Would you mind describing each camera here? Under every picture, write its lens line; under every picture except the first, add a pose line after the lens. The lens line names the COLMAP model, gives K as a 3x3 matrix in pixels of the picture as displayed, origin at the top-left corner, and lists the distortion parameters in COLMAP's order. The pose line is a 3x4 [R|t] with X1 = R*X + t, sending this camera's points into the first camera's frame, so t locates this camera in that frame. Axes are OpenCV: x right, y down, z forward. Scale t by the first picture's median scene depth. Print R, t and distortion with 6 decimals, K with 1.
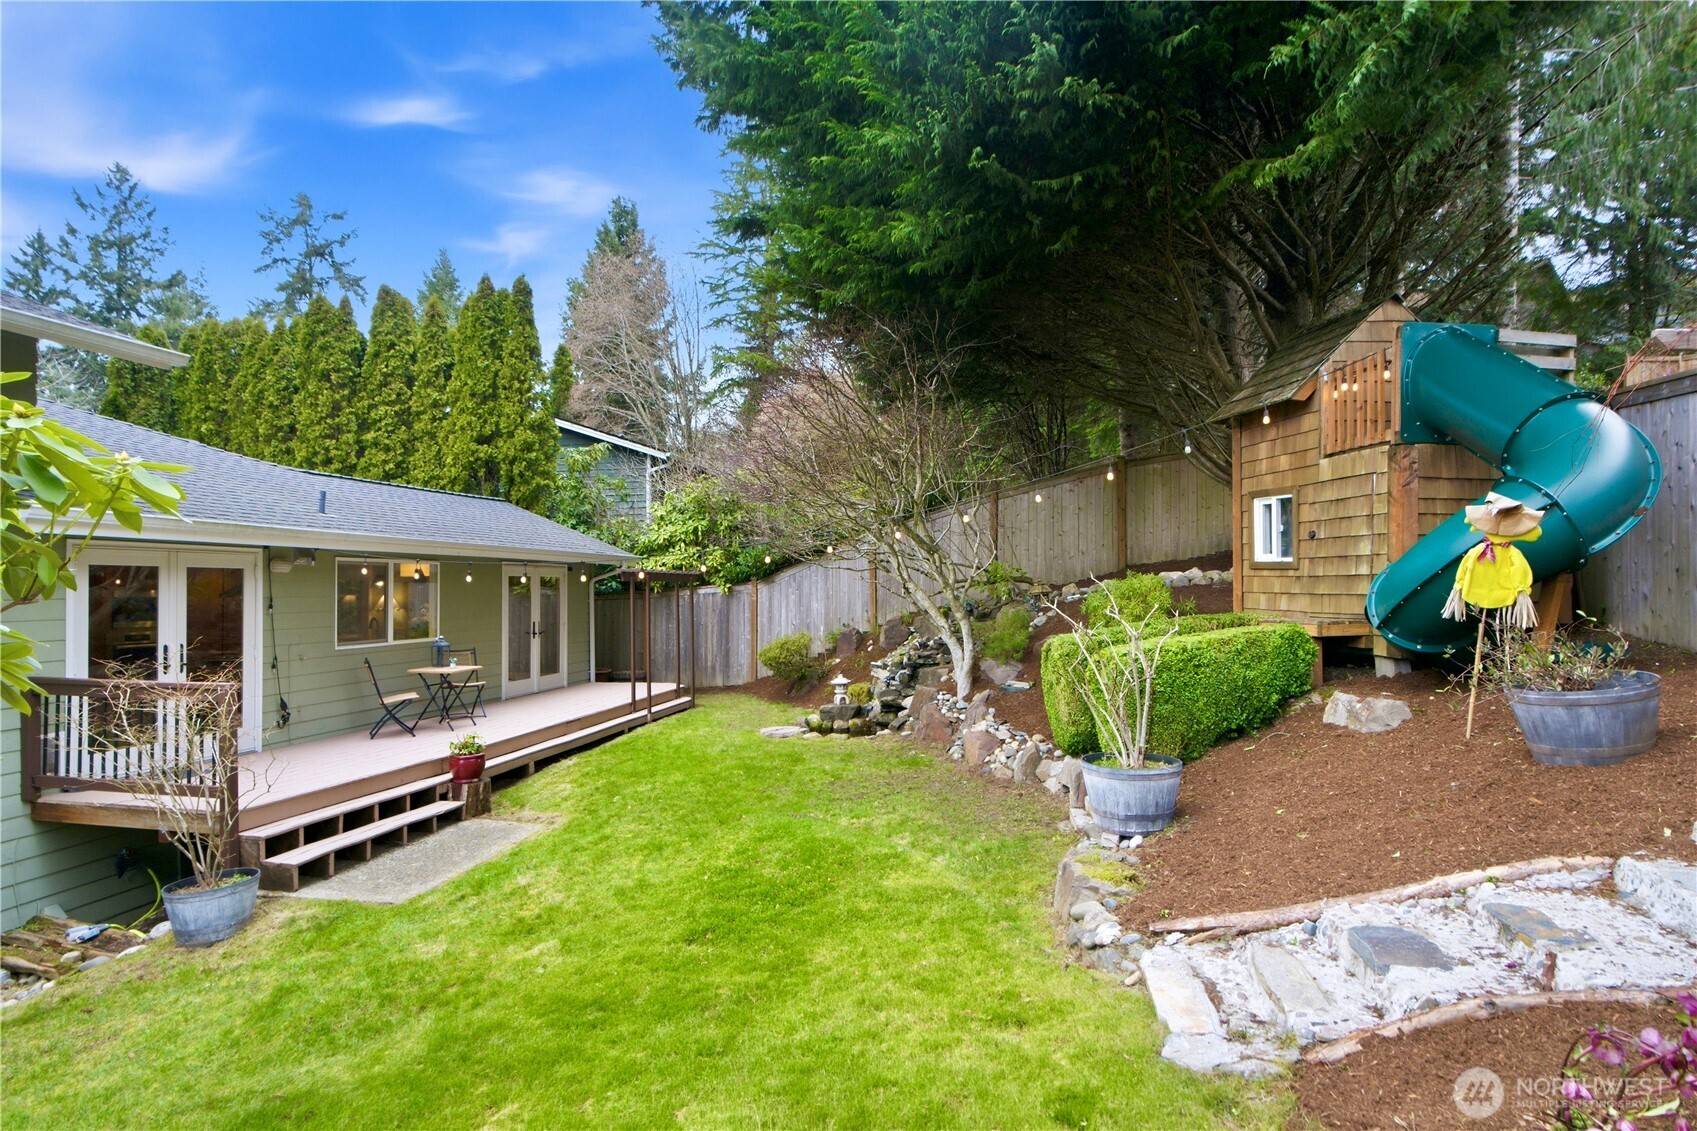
lens RADIAL K [[911.3, 0, 845.7], [0, 911.3, 565.1], [0, 0, 1]] dist [-0.002443, 0.000450]
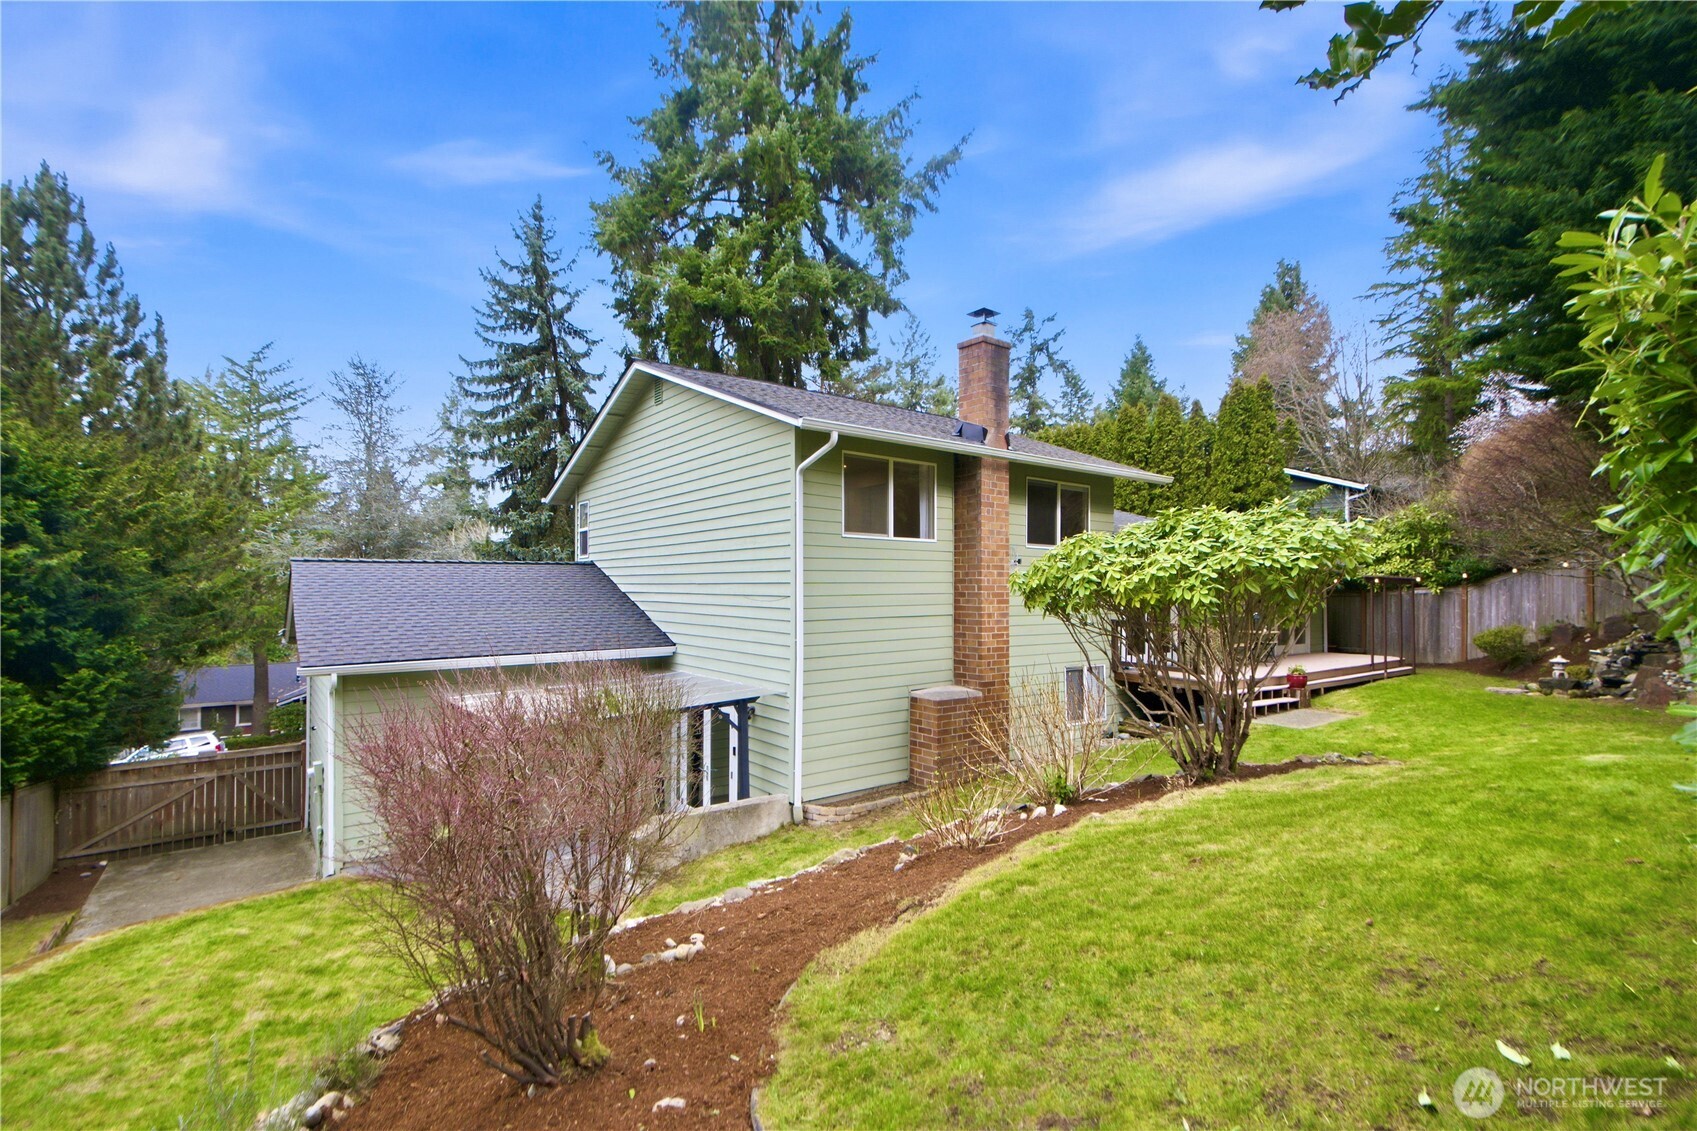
lens RADIAL K [[781.8, 0, 850.1], [0, 781.8, 572.2], [0, 0, 1]] dist [-0.003772, 0.000643]
pose [[0.754858, 0.001673, -0.655886, -0.031994], [-0.000694, 0.999998, 0.001752, -0.001687], [0.655888, -0.000867, 0.754858, -0.416510]]
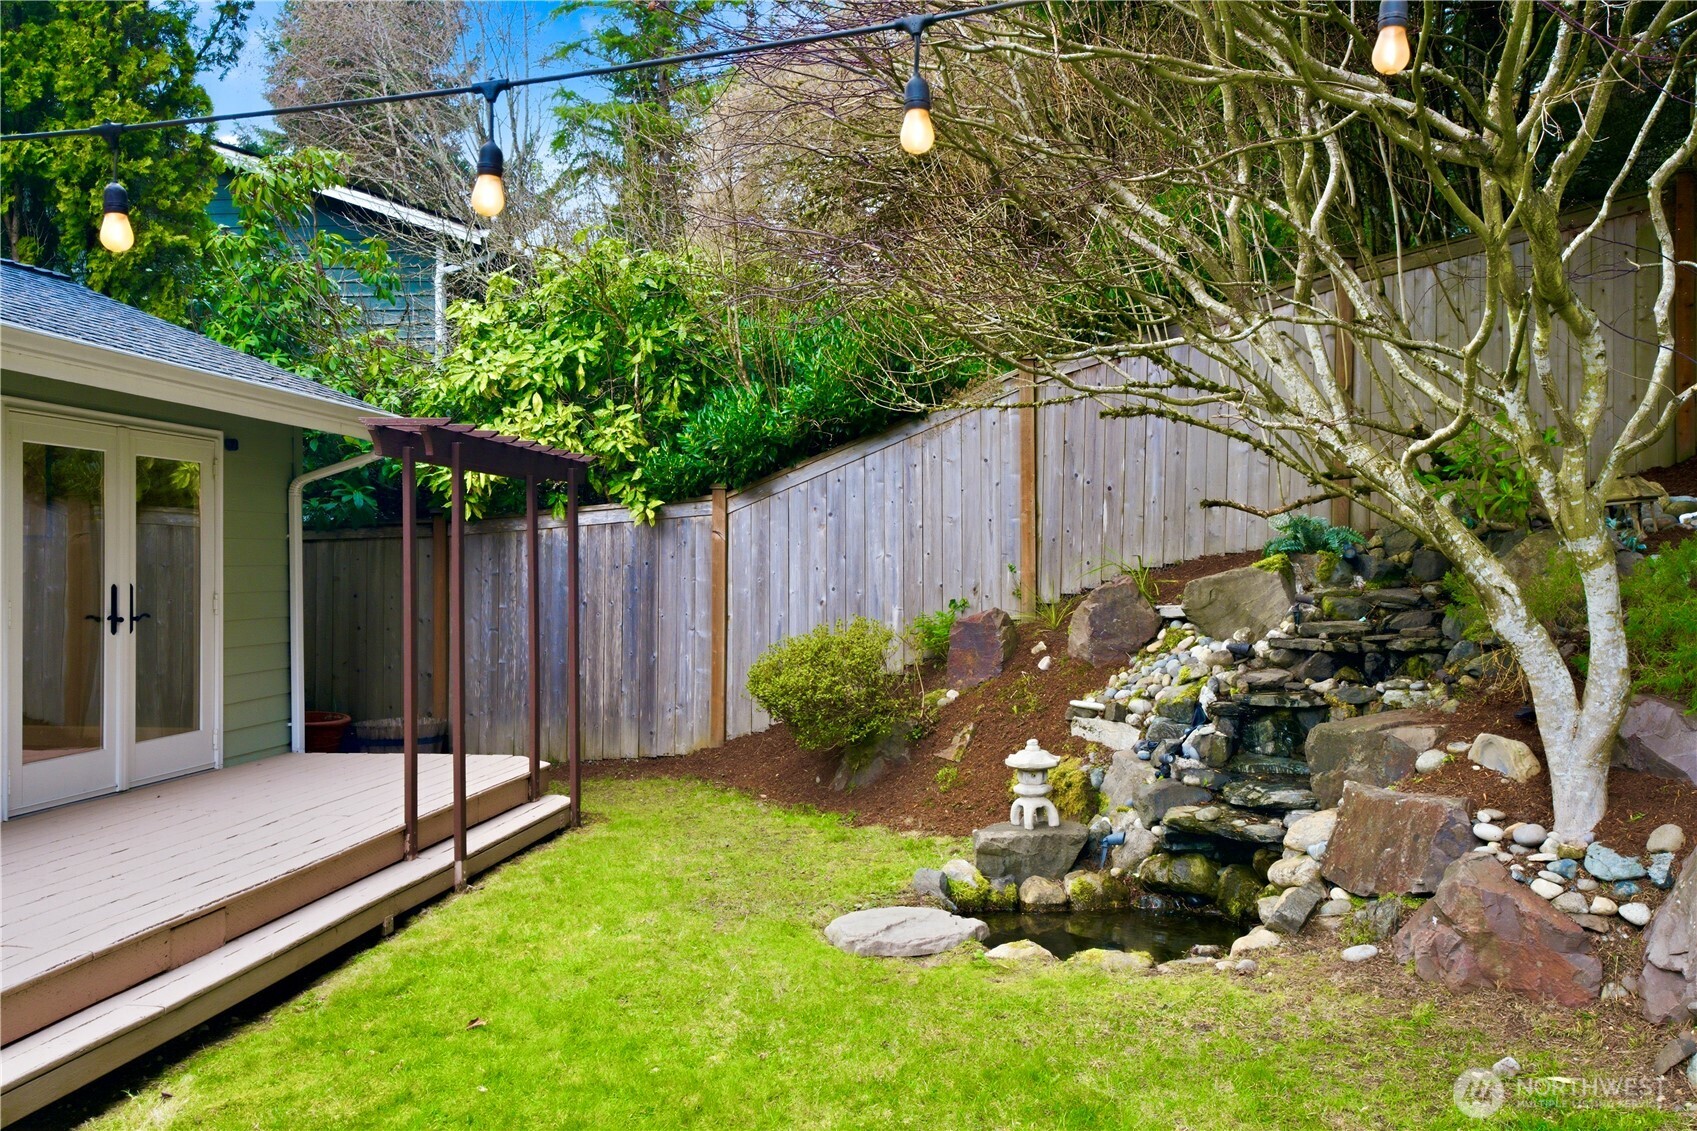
lens RADIAL K [[1456.0, 0, 844.5], [0, 1456.0, 557.1], [0, 0, 1]] dist [0.015728, -0.009183]
pose [[0.997894, 0.005397, 0.064643, -0.087465], [-0.006618, 0.999804, 0.018685, 0.033416], [-0.064530, -0.019074, 0.997733, 0.366554]]
